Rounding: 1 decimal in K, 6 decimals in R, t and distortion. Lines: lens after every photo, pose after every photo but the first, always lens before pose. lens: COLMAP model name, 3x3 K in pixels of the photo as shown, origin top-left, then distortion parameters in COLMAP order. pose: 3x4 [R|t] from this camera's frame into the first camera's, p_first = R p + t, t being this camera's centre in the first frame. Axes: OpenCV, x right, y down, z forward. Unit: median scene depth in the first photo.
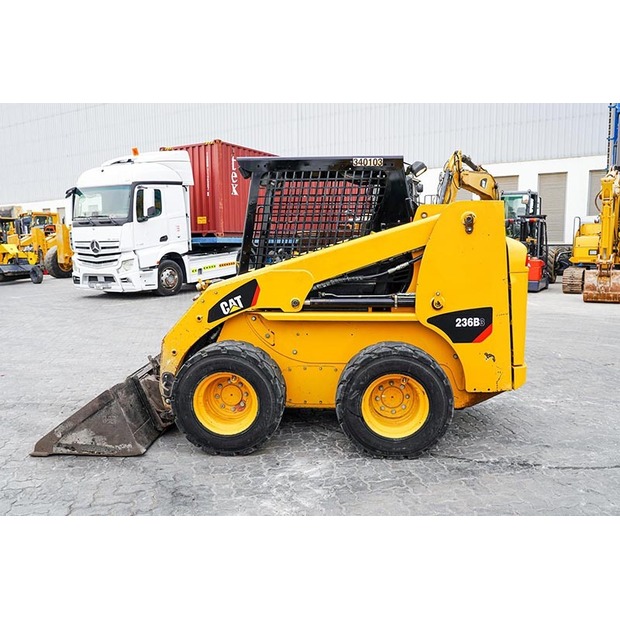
lens RADIAL K [[488.2, 0, 288.6], [0, 488.2, 310.2], [0, 0, 1]] dist [-0.022571, 0.007022]
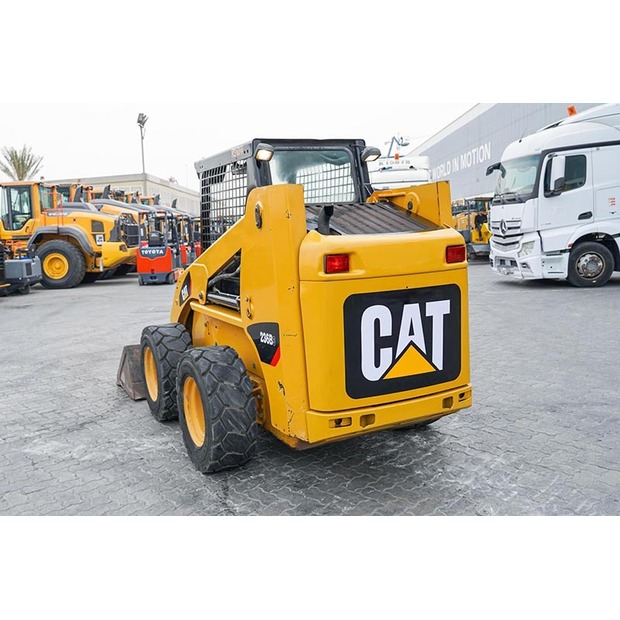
lens RADIAL K [[550.9, 0, 297.1], [0, 550.9, 296.0], [0, 0, 1]] dist [-0.011847, -0.003230]
pose [[0.543071, 0.089675, -0.834884, 0.267458], [-0.086027, 0.994991, 0.050914, -0.022242], [0.835268, 0.044173, 0.548065, 0.124969]]
